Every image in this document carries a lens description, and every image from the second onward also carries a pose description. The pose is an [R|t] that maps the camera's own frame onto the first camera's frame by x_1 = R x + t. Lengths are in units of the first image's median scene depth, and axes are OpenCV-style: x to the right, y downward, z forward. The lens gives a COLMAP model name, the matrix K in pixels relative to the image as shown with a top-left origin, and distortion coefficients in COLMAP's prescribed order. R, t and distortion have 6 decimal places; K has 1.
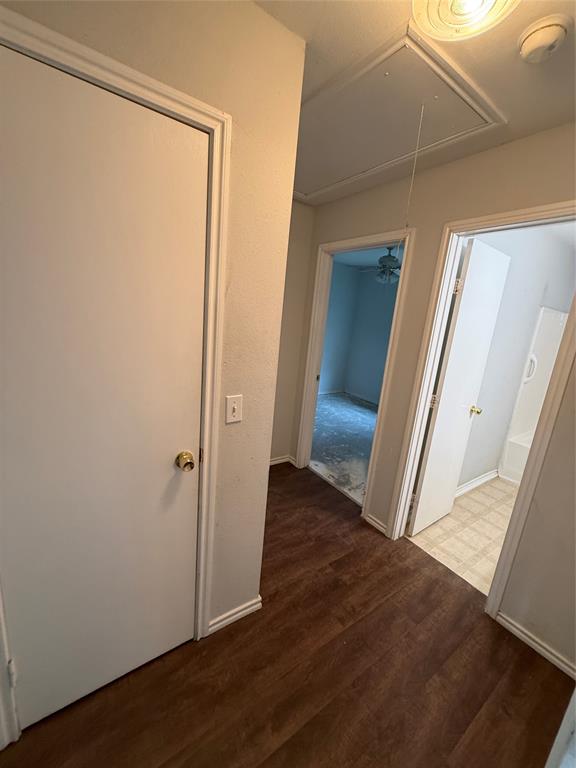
lens RADIAL K [[306.0, 0, 287.9], [0, 306.0, 382.9], [0, 0, 1]] dist [-0.002282, -0.000499]
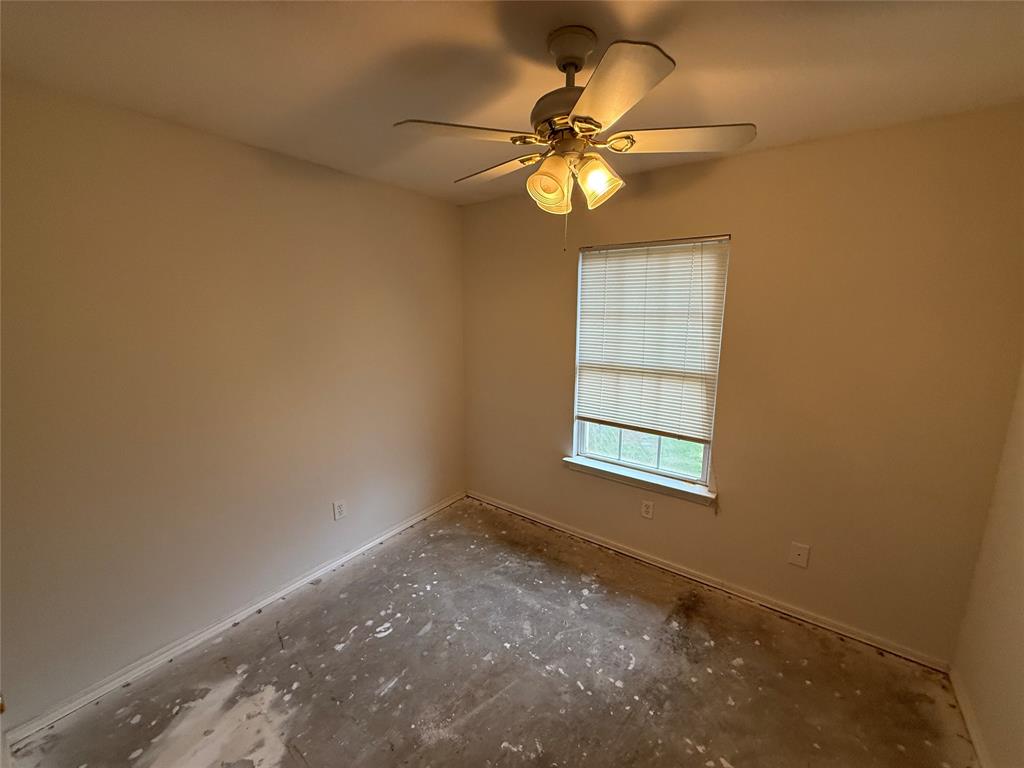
lens RADIAL K [[408.1, 0, 511.1], [0, 408.1, 383.7], [0, 0, 1]] dist [-0.002282, -0.000499]
pose [[0.942253, -0.149031, 0.299914, 0.119452], [0.152338, 0.988250, 0.012464, -0.154746], [-0.298248, 0.033944, 0.953885, 0.553305]]
